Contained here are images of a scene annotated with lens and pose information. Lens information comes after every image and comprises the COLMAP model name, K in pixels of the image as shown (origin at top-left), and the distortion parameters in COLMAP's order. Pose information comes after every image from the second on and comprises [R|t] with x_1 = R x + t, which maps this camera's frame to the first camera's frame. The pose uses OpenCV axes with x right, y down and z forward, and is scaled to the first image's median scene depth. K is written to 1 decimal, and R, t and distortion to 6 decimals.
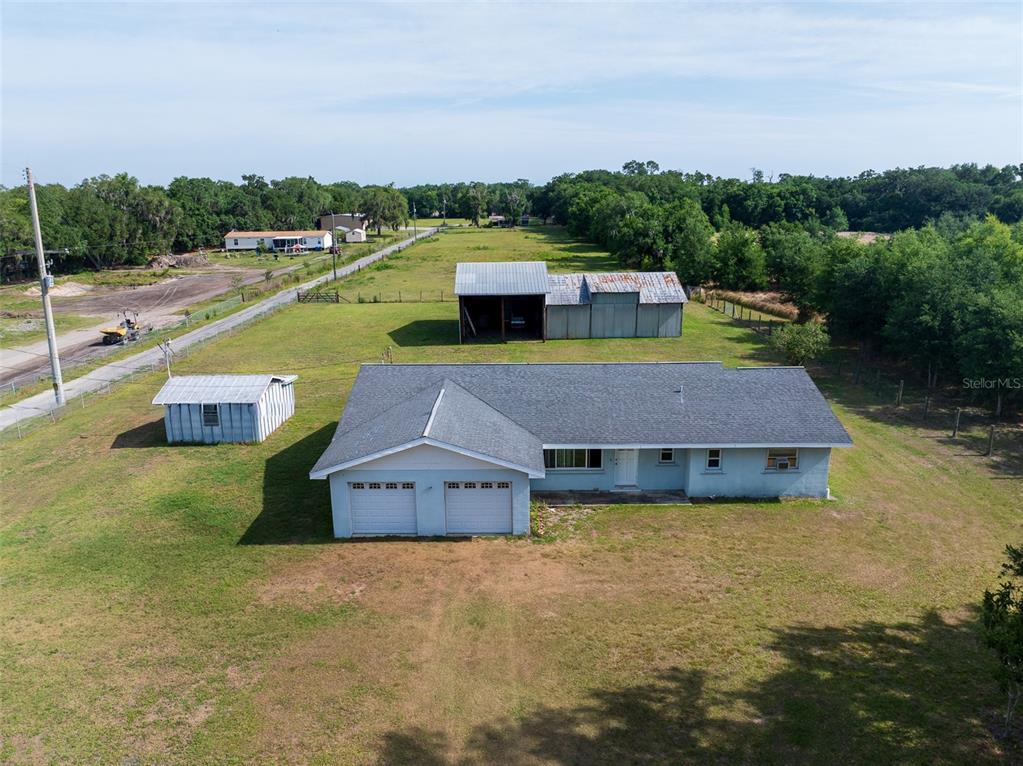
lens RADIAL K [[717.8, 0, 515.1], [0, 717.8, 384.0], [0, 0, 1]] dist [-0.042110, 0.004539]
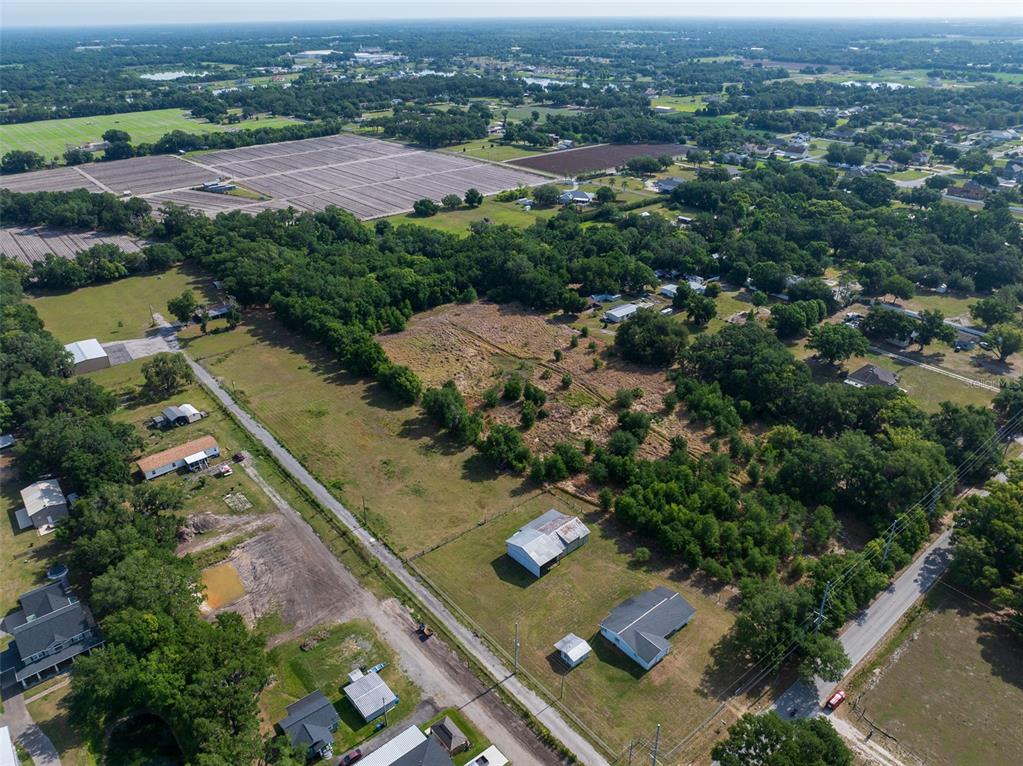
lens RADIAL K [[717.8, 0, 515.1], [0, 717.8, 384.0], [0, 0, 1]] dist [-0.042110, 0.004539]
pose [[0.762040, -0.297431, 0.575178, -1.147509], [0.169628, 0.948939, 0.265971, -1.151487], [-0.624917, -0.105114, 0.773582, -0.801467]]
